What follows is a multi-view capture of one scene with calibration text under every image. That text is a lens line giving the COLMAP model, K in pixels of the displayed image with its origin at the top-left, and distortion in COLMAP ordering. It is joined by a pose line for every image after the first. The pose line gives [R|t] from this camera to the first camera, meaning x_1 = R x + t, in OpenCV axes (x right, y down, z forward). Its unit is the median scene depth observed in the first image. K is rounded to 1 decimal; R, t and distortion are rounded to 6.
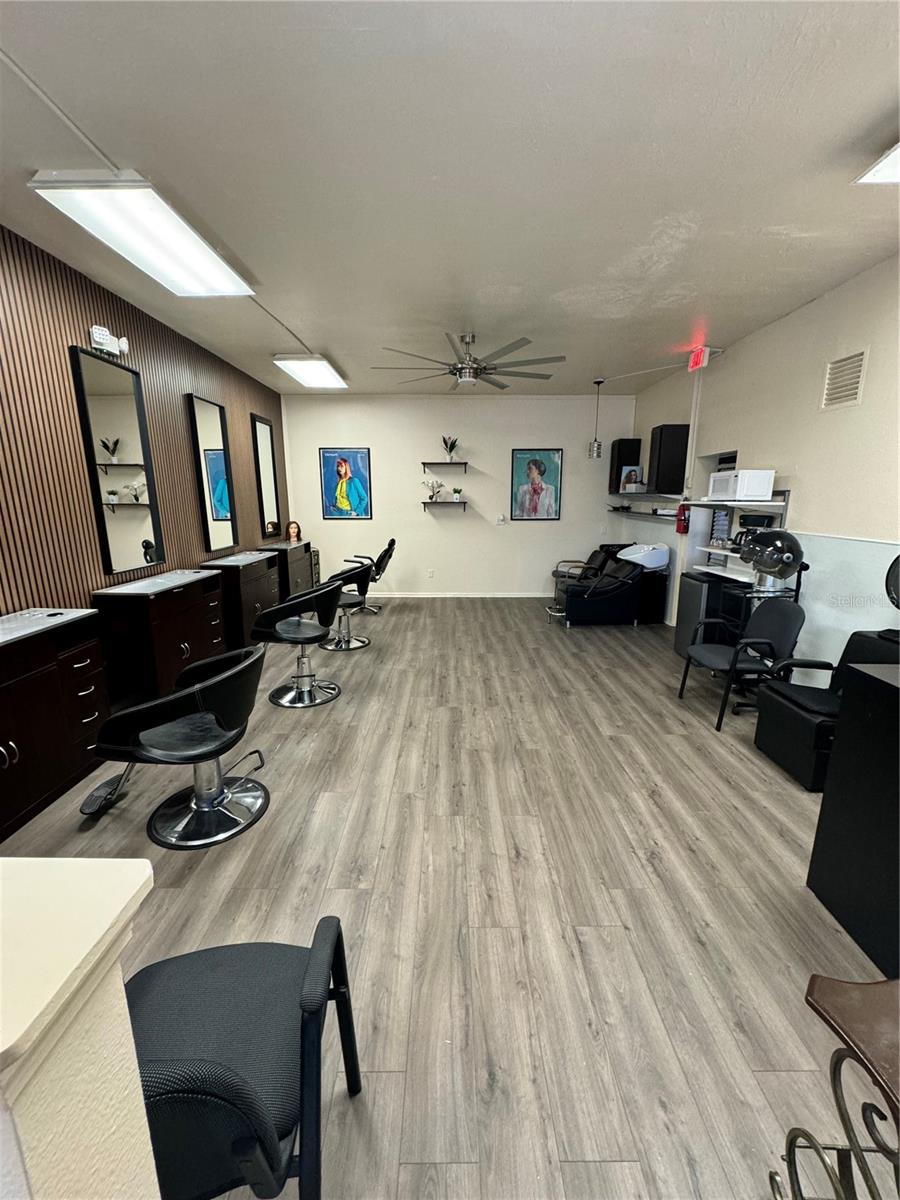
lens RADIAL K [[472.8, 0, 448.6], [0, 472.8, 600.4], [0, 0, 1]] dist [-0.000675, -0.000633]
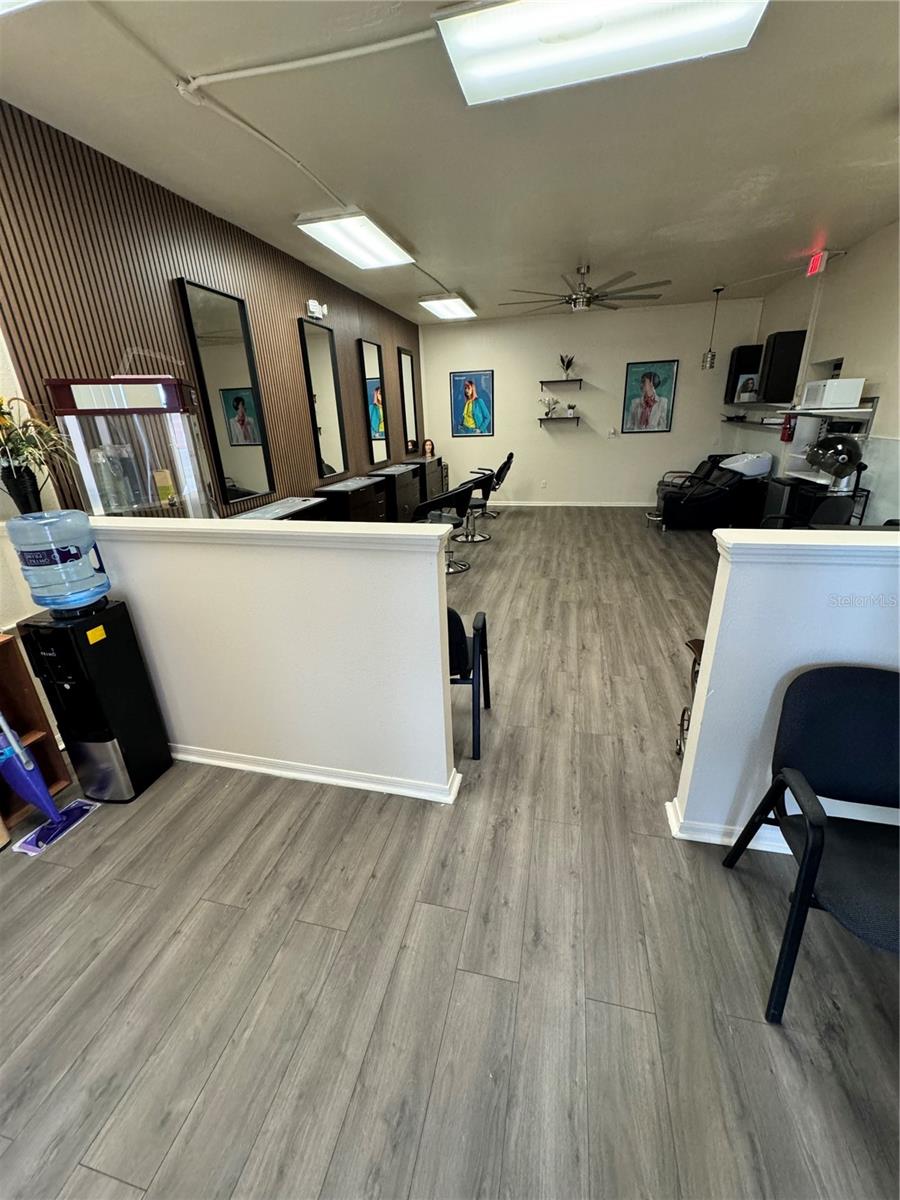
lens RADIAL K [[472.8, 0, 450.0], [0, 472.8, 598.7], [0, 0, 1]] dist [-0.000675, -0.000633]
pose [[0.971767, 0.051925, -0.230160, 0.030628], [-0.014450, 0.986749, 0.161608, 0.054259], [0.235501, -0.153719, 0.959640, -0.293971]]
